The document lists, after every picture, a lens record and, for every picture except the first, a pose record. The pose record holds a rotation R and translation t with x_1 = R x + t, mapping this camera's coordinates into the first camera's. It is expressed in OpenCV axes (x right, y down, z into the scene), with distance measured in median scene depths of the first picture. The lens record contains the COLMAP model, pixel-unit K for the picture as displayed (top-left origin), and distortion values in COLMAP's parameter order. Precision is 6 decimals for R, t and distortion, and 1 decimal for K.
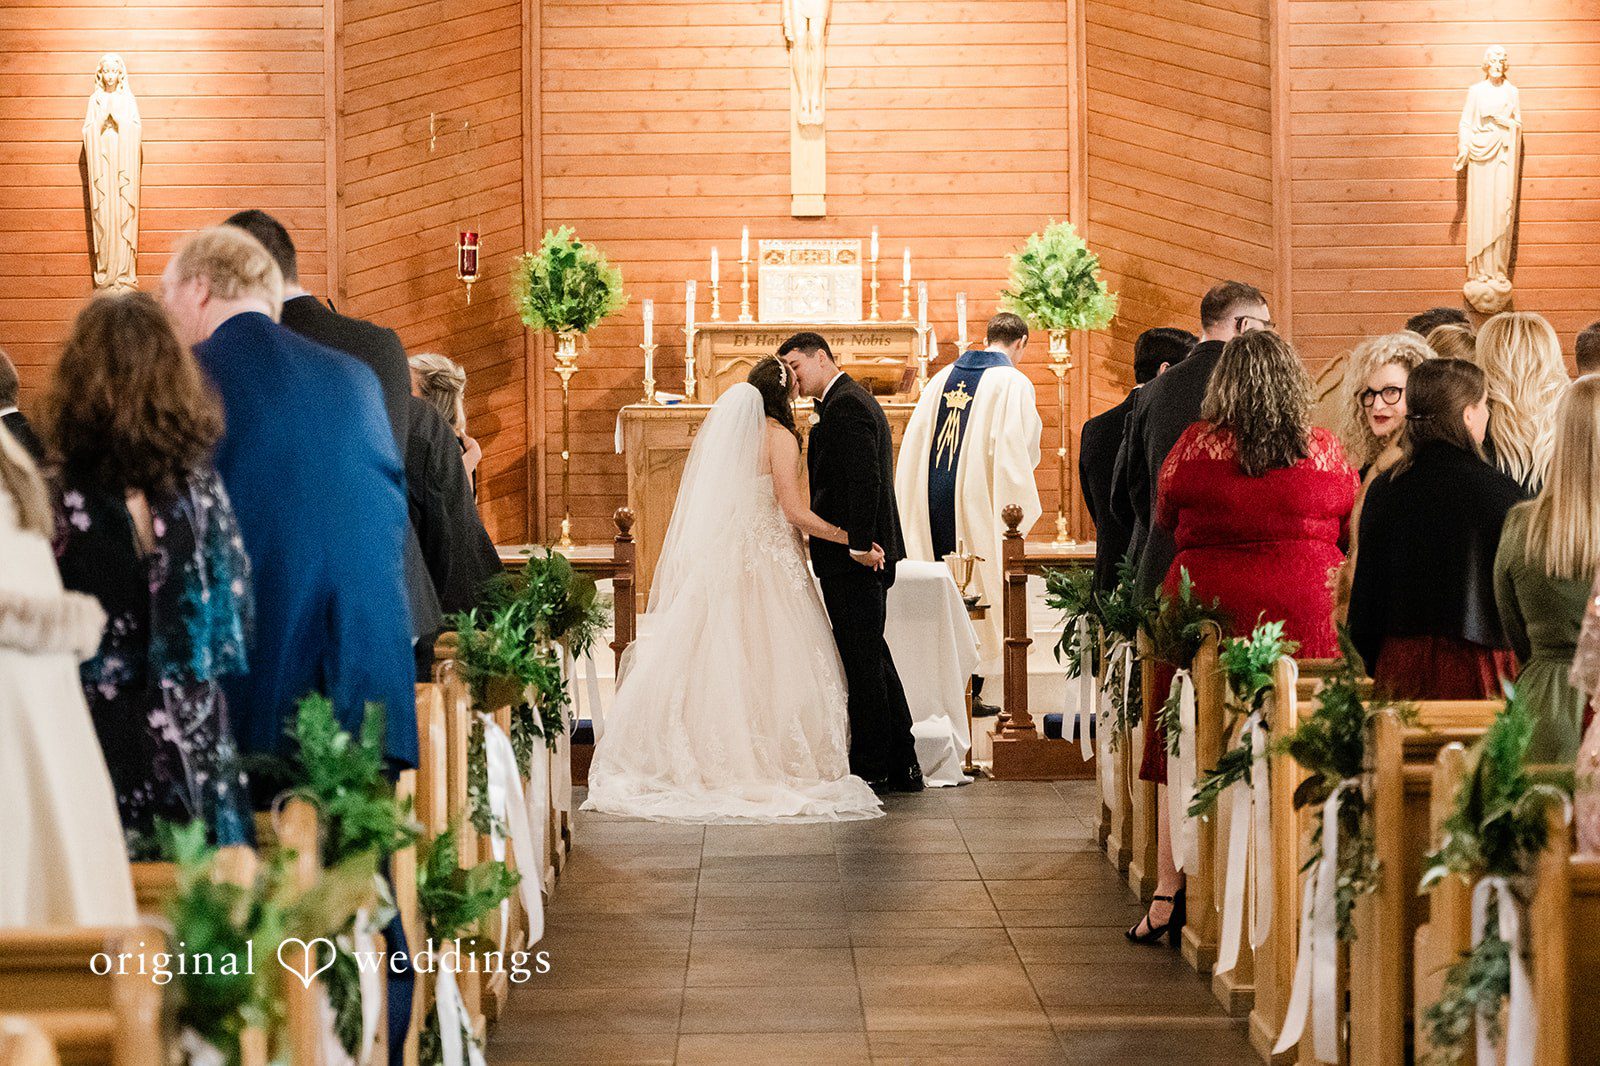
lens RADIAL K [[4902.2, 0, 802.2], [0, 4902.2, 531.3], [0, 0, 1]] dist [0.017616, 0.000000]
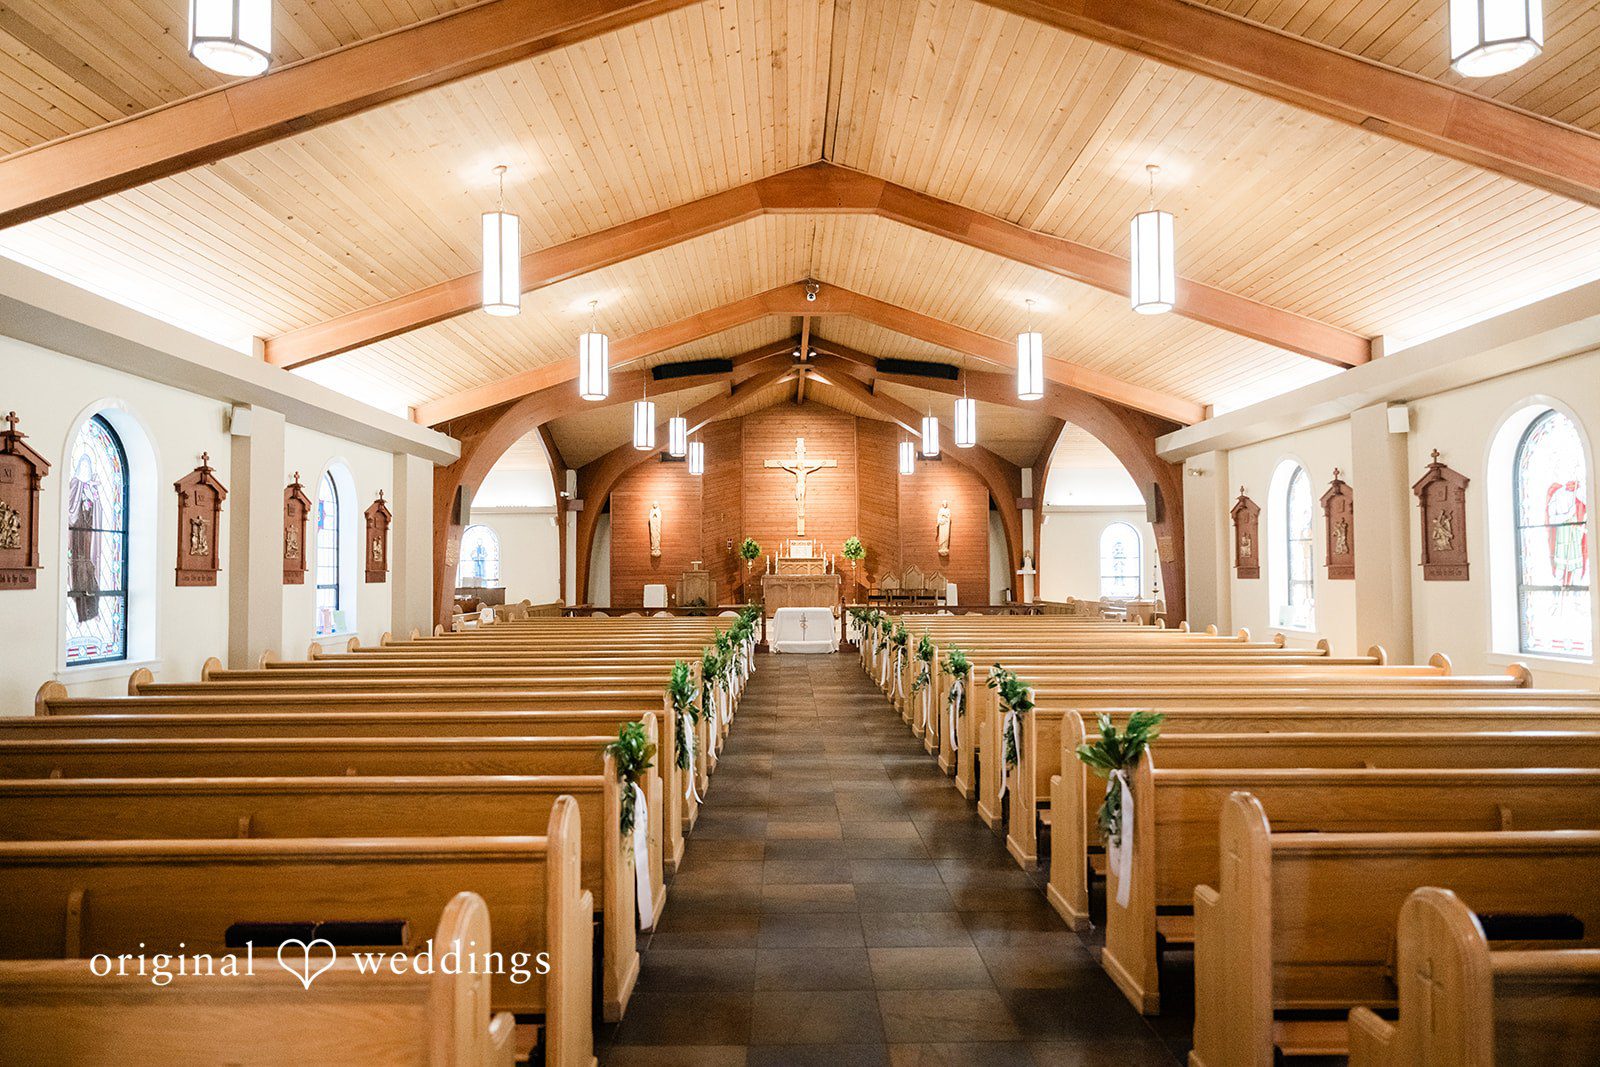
lens RADIAL K [[1098.0, 0, 794.9], [0, 1098.0, 532.4], [0, 0, 1]] dist [0.000131, 0.000351]
pose [[0.999991, 0.002942, -0.002974, -0.001427], [-0.003124, 0.997982, -0.063427, 0.000617], [0.002781, 0.063436, 0.997982, -0.066360]]
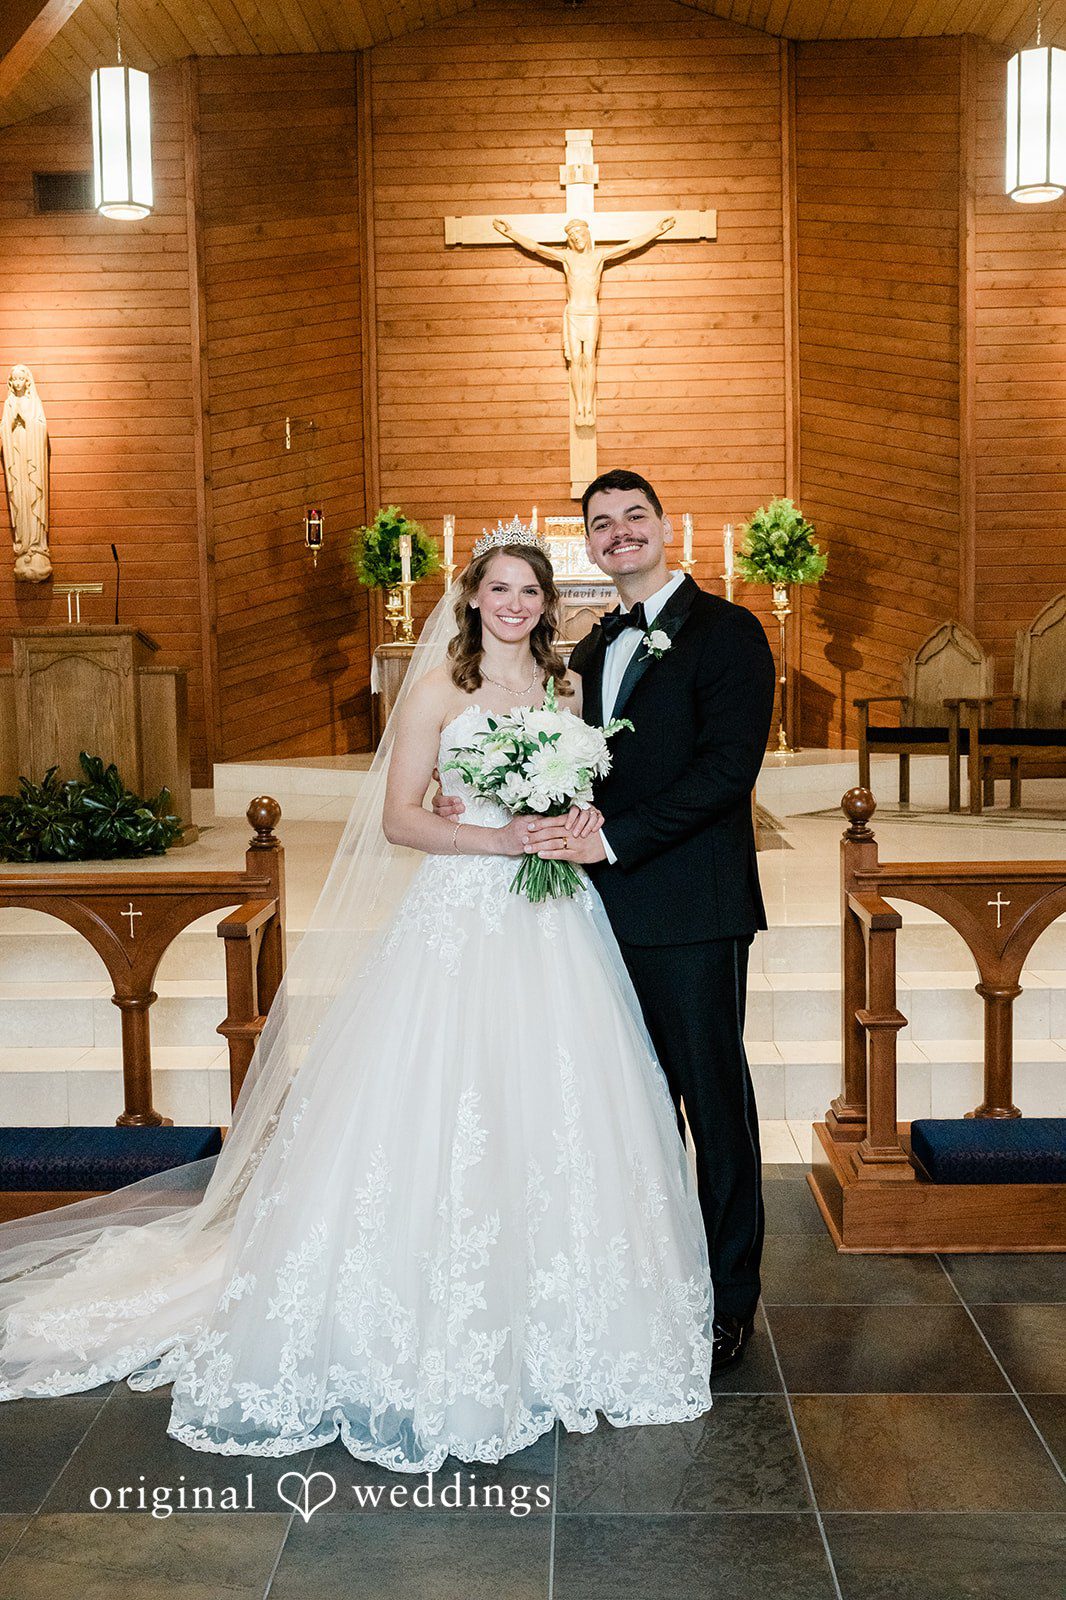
lens RADIAL K [[1970.9, 0, 521.1], [0, 1970.9, 814.4], [0, 0, 1]] dist [-0.001858, 0.000000]
pose [[0.999168, -0.004438, -0.040549, 0.005751], [0.006814, 0.998256, 0.058640, -0.012083], [0.040218, -0.058867, 0.997455, 0.496401]]
